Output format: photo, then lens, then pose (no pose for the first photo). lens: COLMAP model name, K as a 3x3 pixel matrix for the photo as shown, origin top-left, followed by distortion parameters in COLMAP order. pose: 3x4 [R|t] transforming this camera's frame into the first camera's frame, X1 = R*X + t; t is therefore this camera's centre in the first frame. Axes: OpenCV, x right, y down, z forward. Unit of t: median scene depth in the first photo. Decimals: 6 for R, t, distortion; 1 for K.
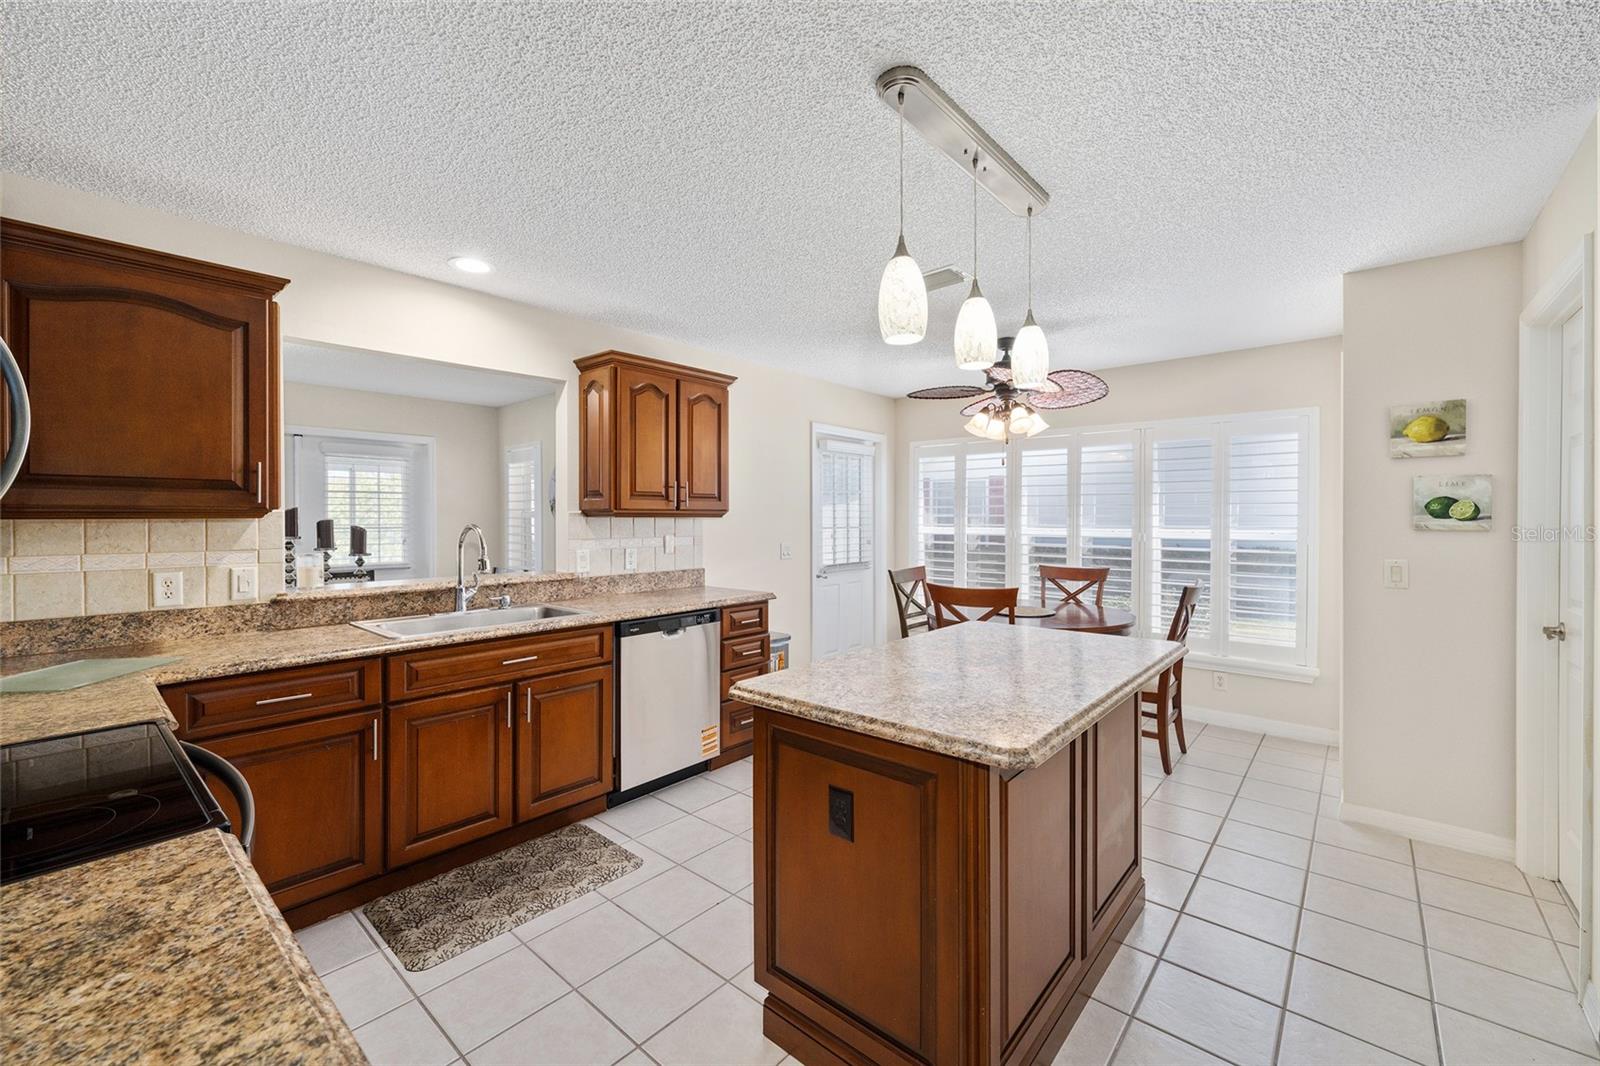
lens RADIAL K [[652.4, 0, 800.2], [0, 652.4, 526.5], [0, 0, 1]] dist [-0.000281, -0.000165]
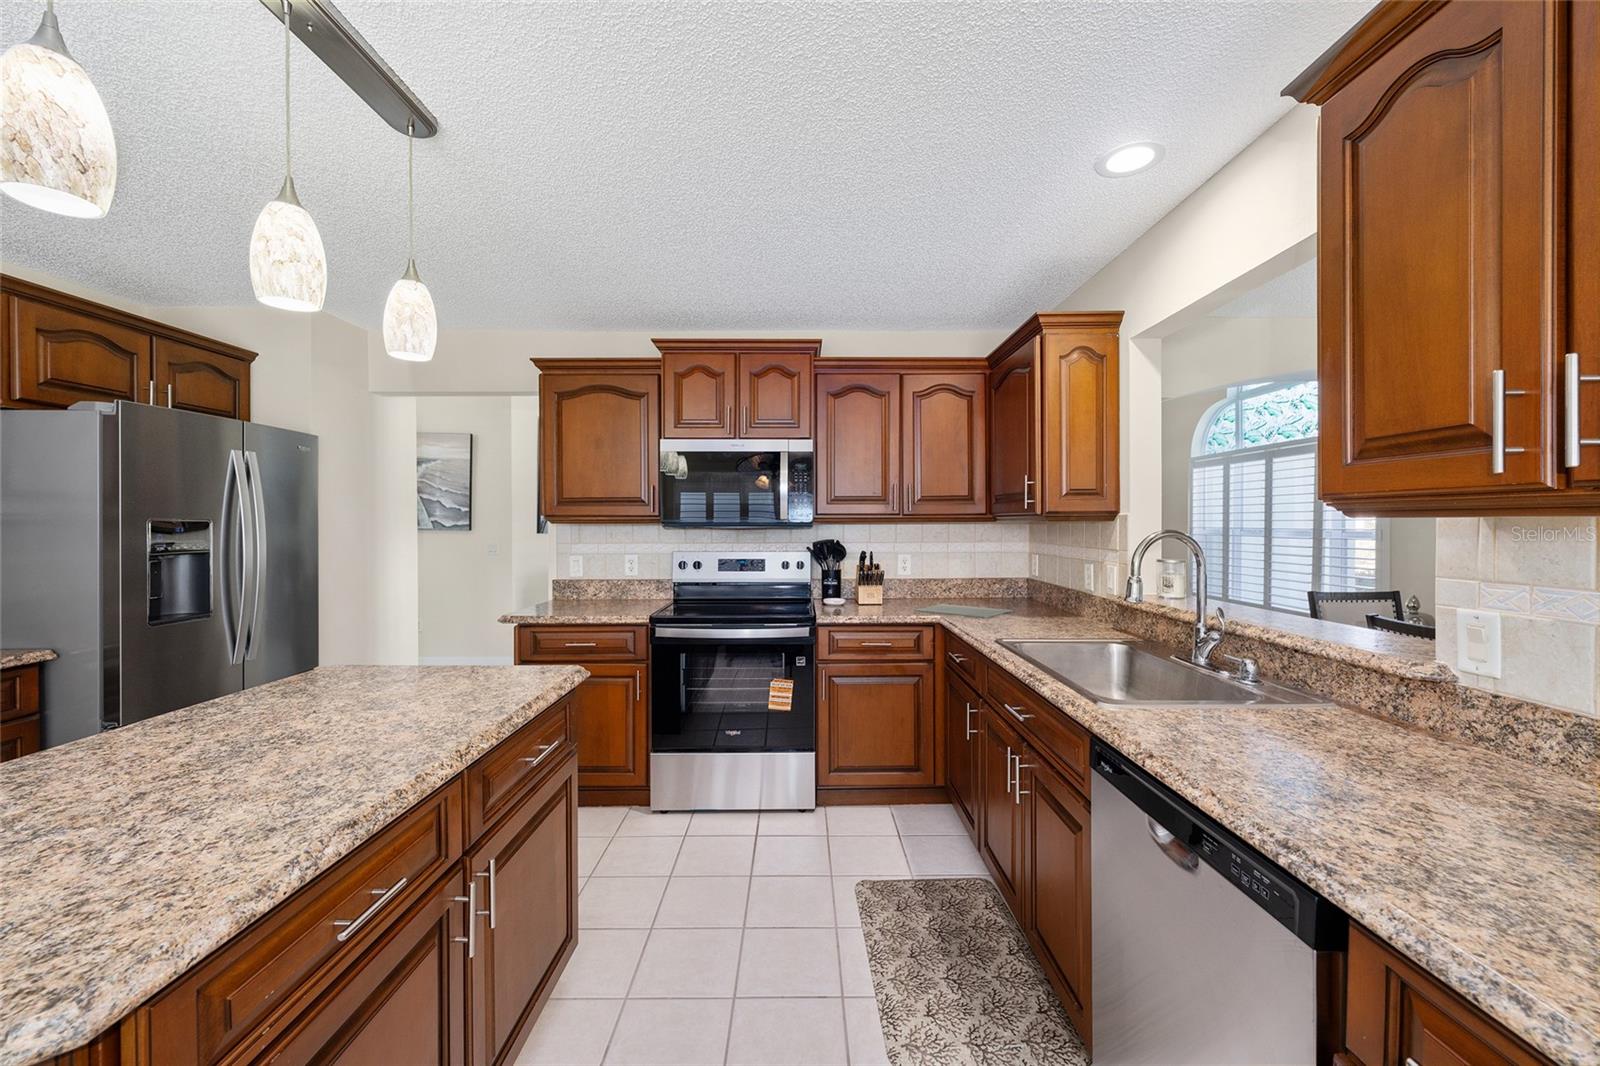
lens RADIAL K [[629.8, 0, 801.2], [0, 629.8, 526.4], [0, 0, 1]] dist [0.001529, 0.000119]
pose [[-0.740277, 0.012510, -0.672186, 0.208690], [-0.000722, 0.999811, 0.019403, -0.020050], [0.672302, 0.014848, -0.740128, 1.245816]]
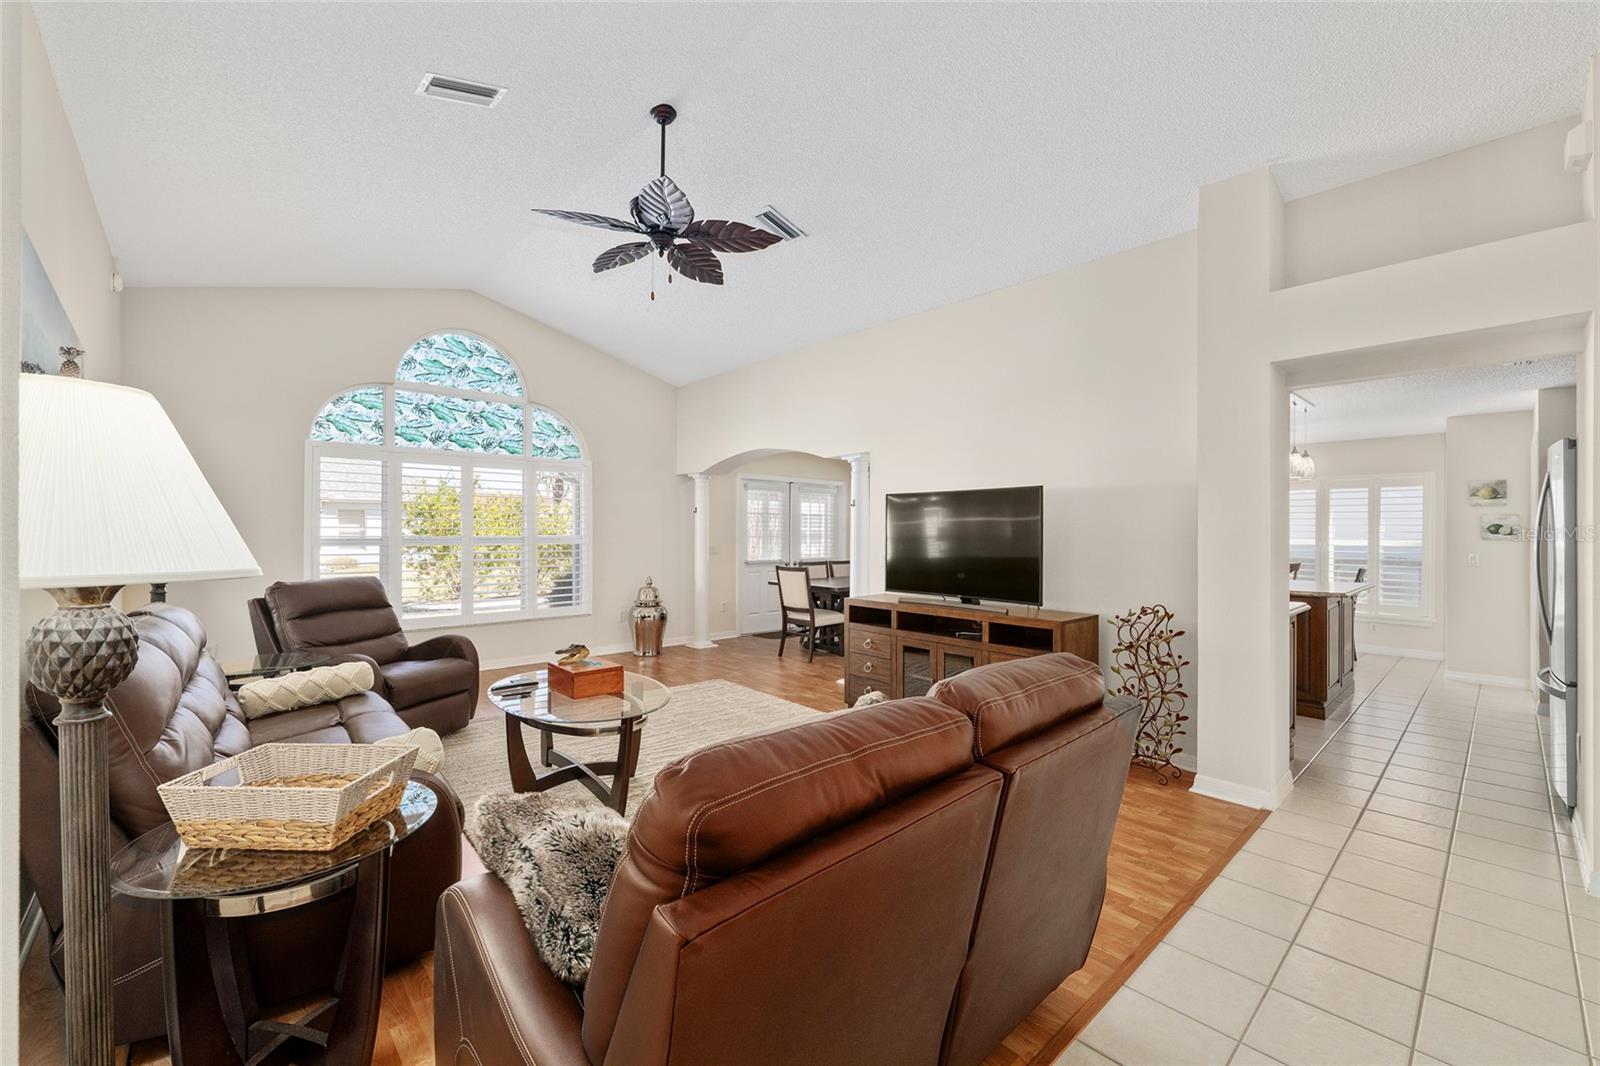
lens RADIAL K [[657.1, 0, 800.0], [0, 657.1, 533.0], [0, 0, 1]] dist [-0.000389, -0.000167]
pose [[0.994626, 0.008417, -0.103190, -1.067215], [-0.009872, 0.999859, -0.013598, 0.035839], [0.103061, 0.014543, 0.994569, -1.379745]]
